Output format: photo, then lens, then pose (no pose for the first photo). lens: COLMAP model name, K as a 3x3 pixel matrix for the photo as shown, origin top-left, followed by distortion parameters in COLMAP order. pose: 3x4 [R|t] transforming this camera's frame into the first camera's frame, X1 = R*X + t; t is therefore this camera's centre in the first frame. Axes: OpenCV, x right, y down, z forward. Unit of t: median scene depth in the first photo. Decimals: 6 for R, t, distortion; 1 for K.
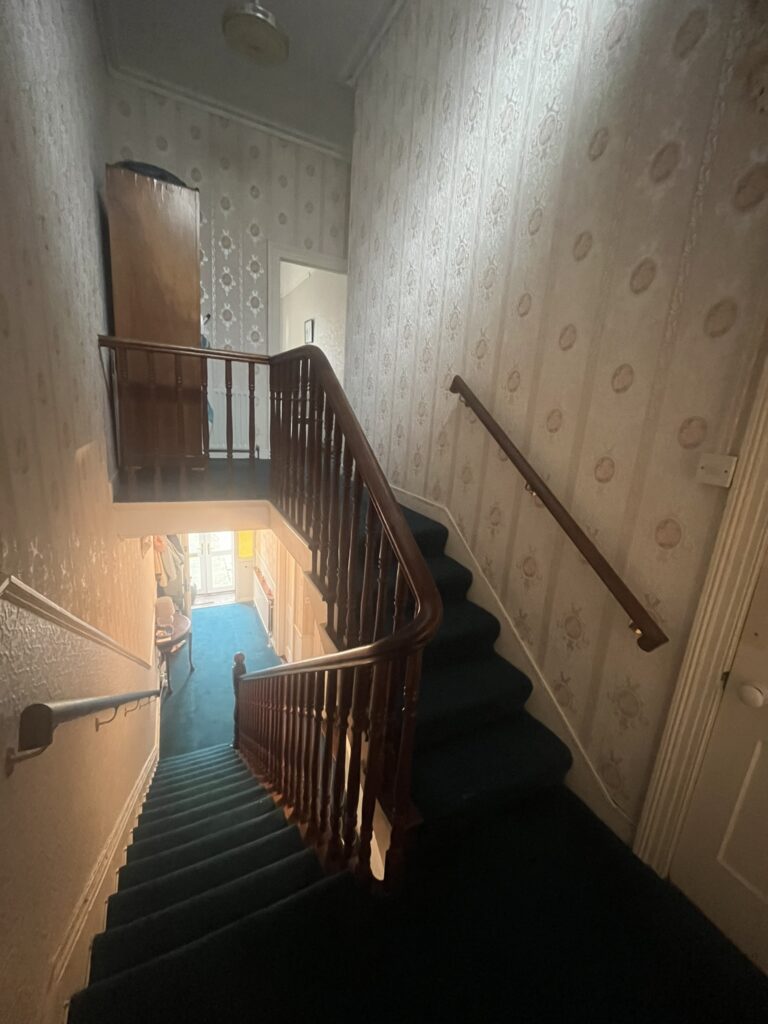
lens RADIAL K [[419.6, 0, 386.0], [0, 419.6, 509.3], [0, 0, 1]] dist [-0.001751, -0.001203]
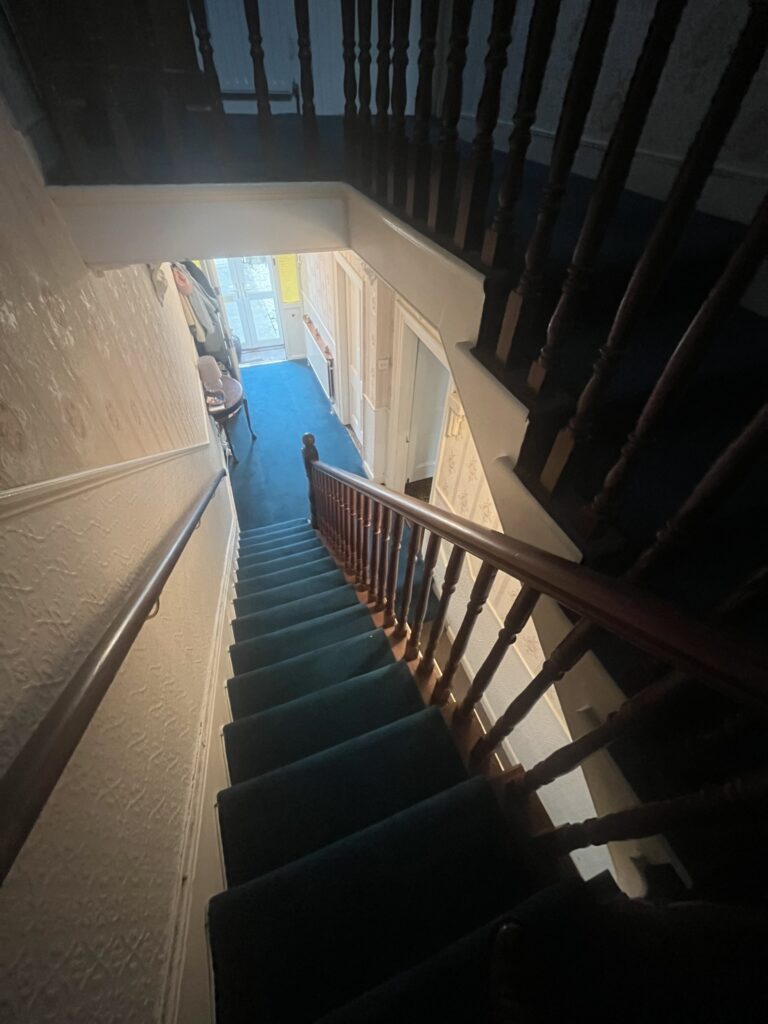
lens RADIAL K [[419.6, 0, 383.3], [0, 419.6, 515.2], [0, 0, 1]] dist [-0.001751, -0.001203]
pose [[0.993720, 0.048723, -0.100727, -0.073894], [0.015249, 0.832845, 0.553296, 0.015824], [0.110848, -0.551357, 0.826872, 0.164647]]
